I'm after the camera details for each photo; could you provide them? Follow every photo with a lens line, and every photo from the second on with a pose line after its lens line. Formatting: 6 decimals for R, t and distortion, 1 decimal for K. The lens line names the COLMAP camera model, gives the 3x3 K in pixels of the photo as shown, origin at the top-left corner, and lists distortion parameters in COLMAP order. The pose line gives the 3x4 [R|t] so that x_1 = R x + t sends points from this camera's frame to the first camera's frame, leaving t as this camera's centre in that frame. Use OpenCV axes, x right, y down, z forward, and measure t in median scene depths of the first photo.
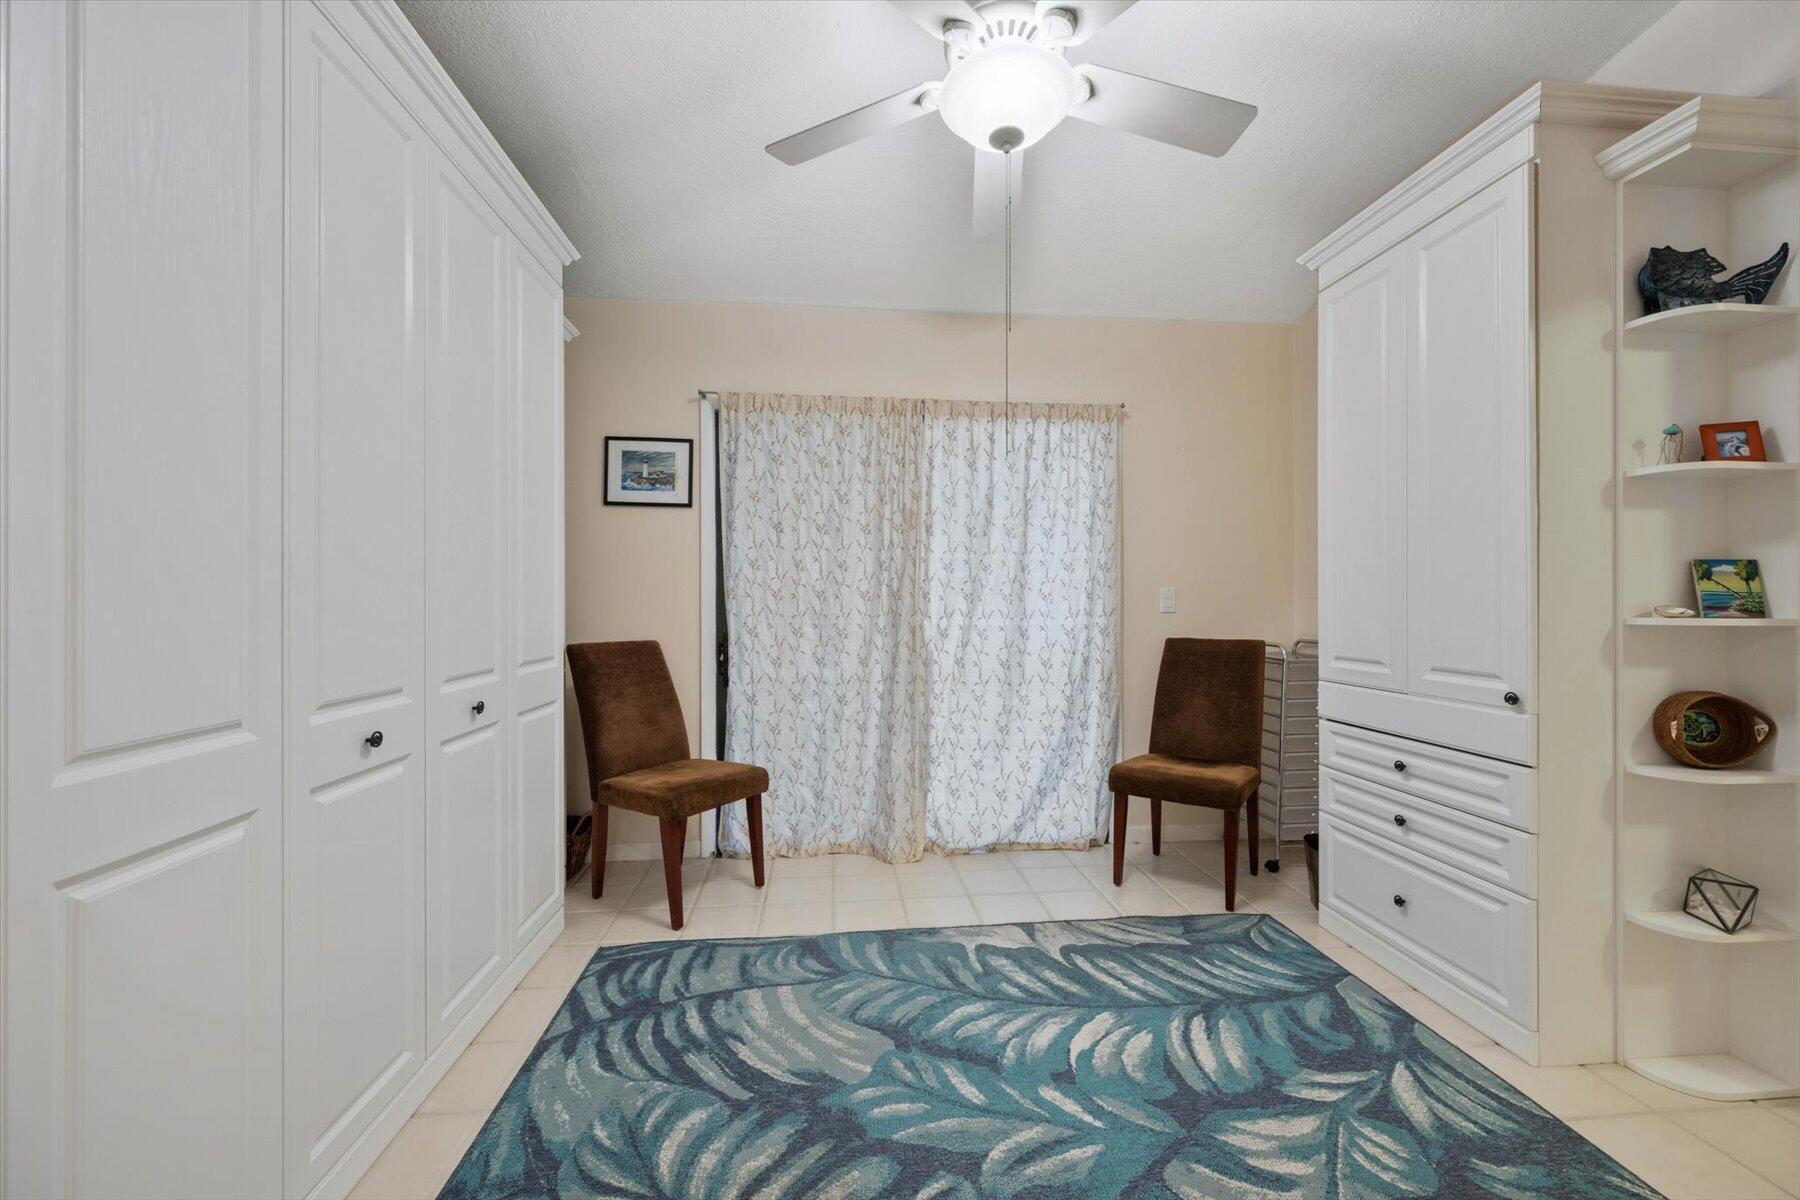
lens RADIAL K [[716.6, 0, 896.8], [0, 716.6, 597.9], [0, 0, 1]] dist [-0.000324, 0.000020]
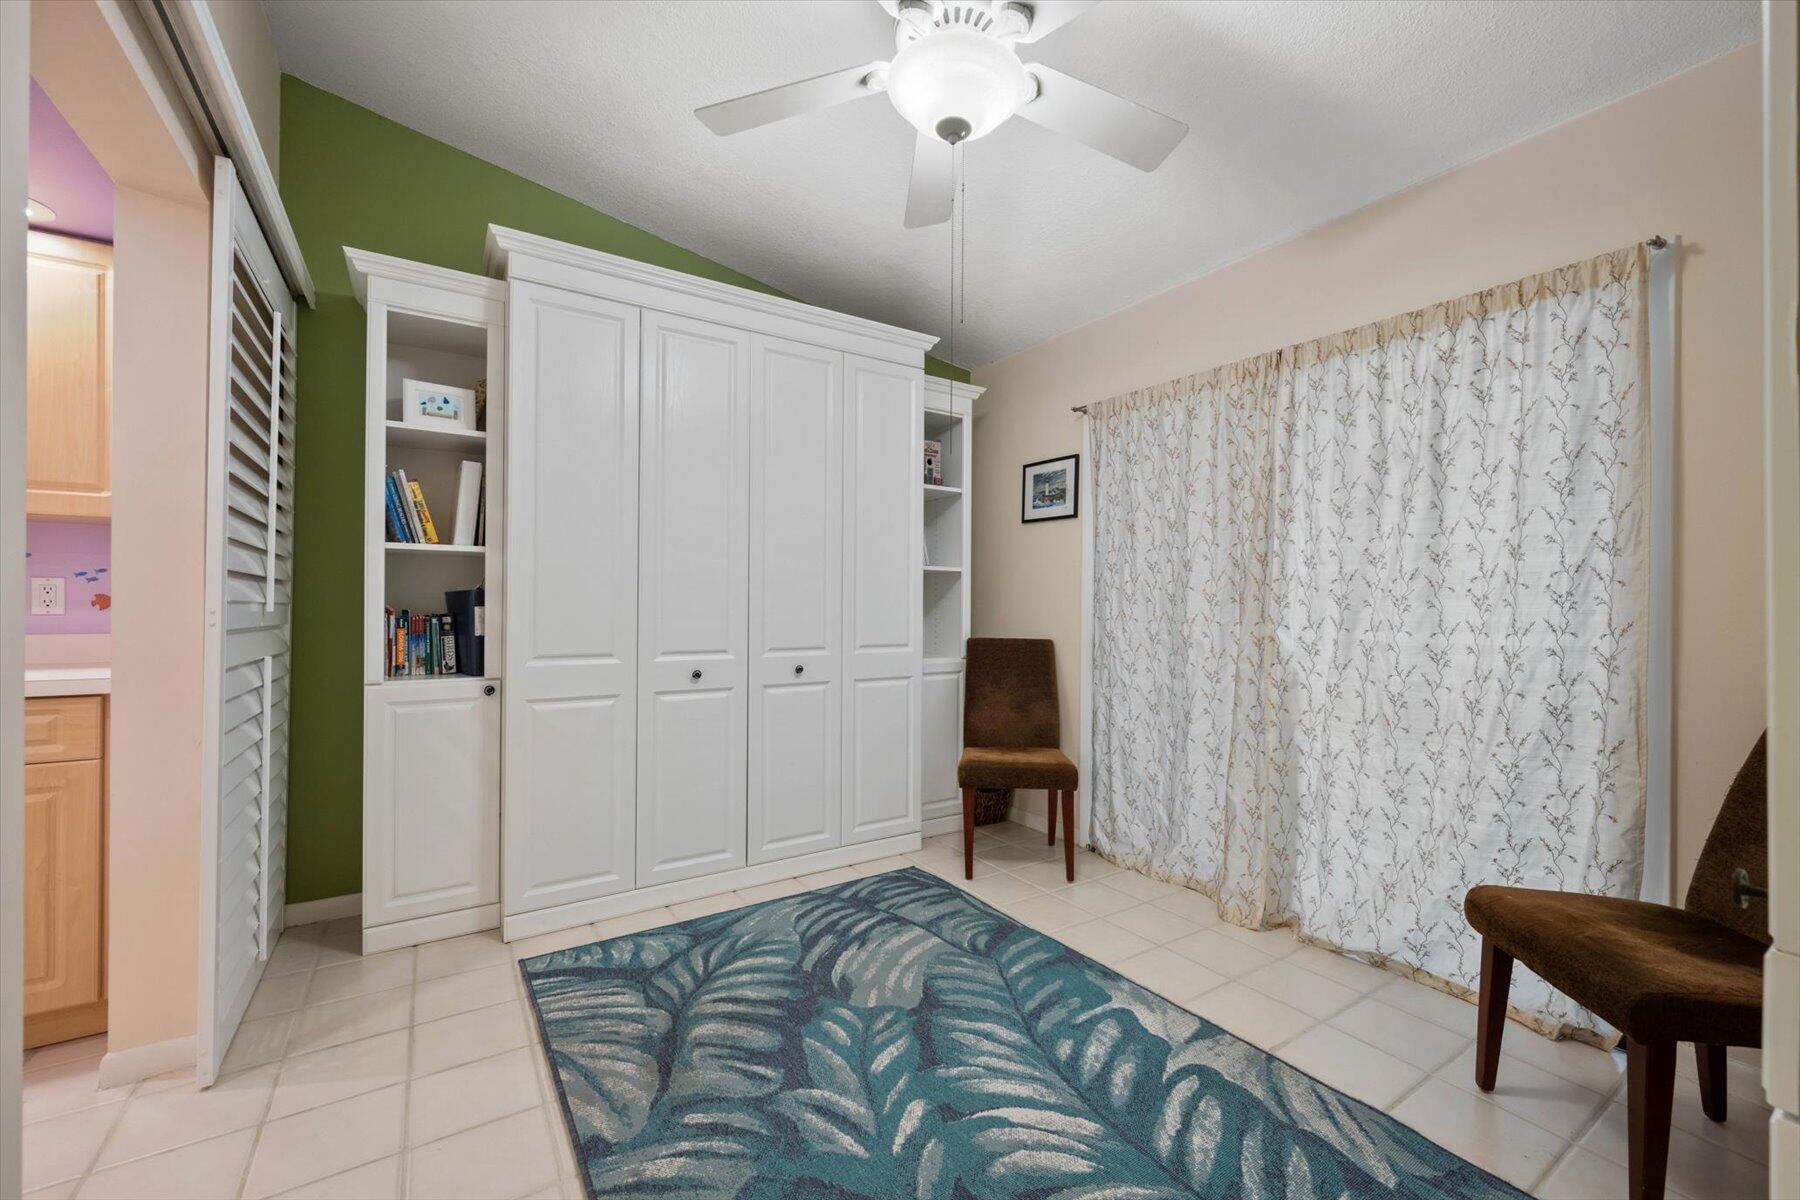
lens RADIAL K [[716.6, 0, 896.8], [0, 716.6, 597.9], [0, 0, 1]] dist [-0.000324, 0.000020]
pose [[0.462375, -0.003594, -0.886677, 0.797202], [-0.003342, 0.999978, -0.005795, 0.002230], [0.886678, 0.005643, 0.462352, 0.388793]]
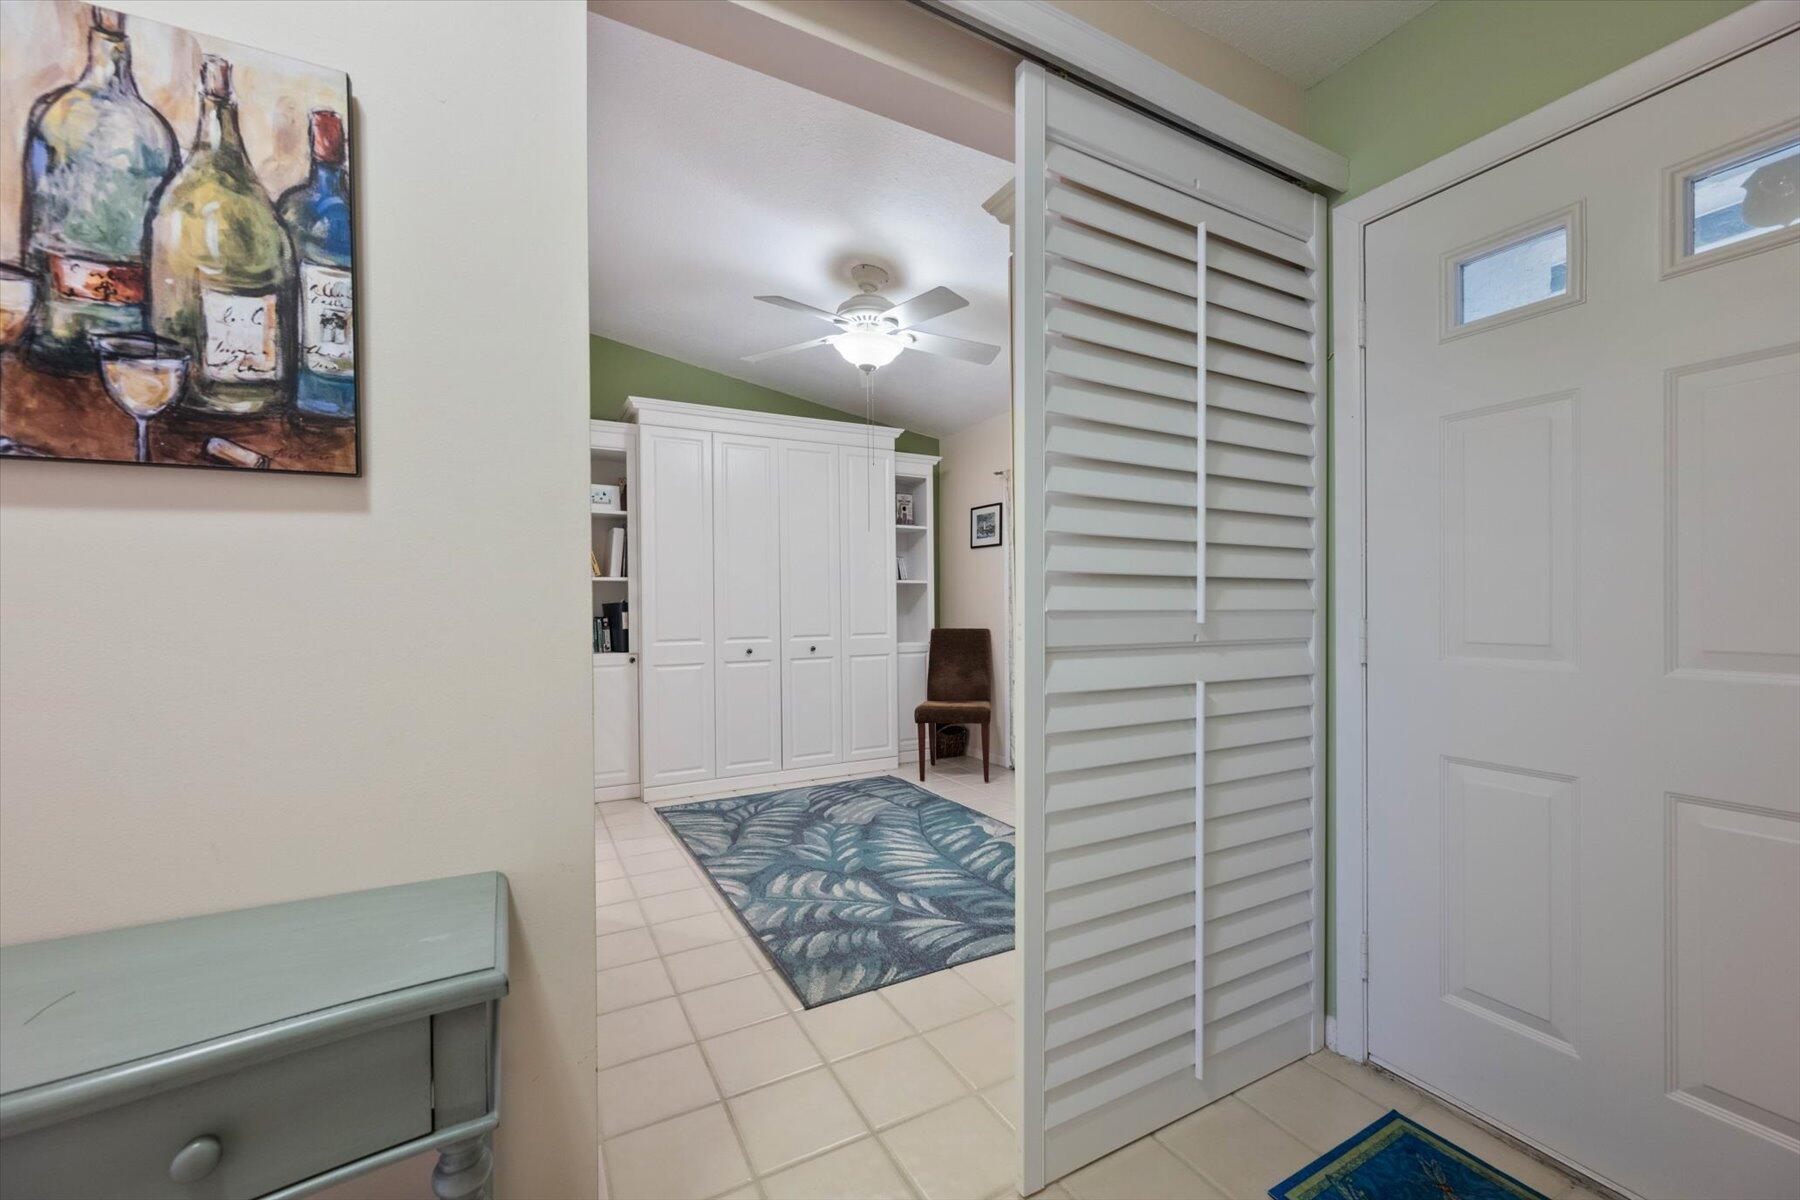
lens RADIAL K [[709.5, 0, 891.6], [0, 709.5, 603.1], [0, 0, 1]] dist [0.000469, 0.000014]
pose [[0.383172, -0.005815, -0.923659, 1.573364], [0.013678, 0.999906, -0.000621, -0.002075], [0.923576, -0.012396, 0.383216, 0.255097]]
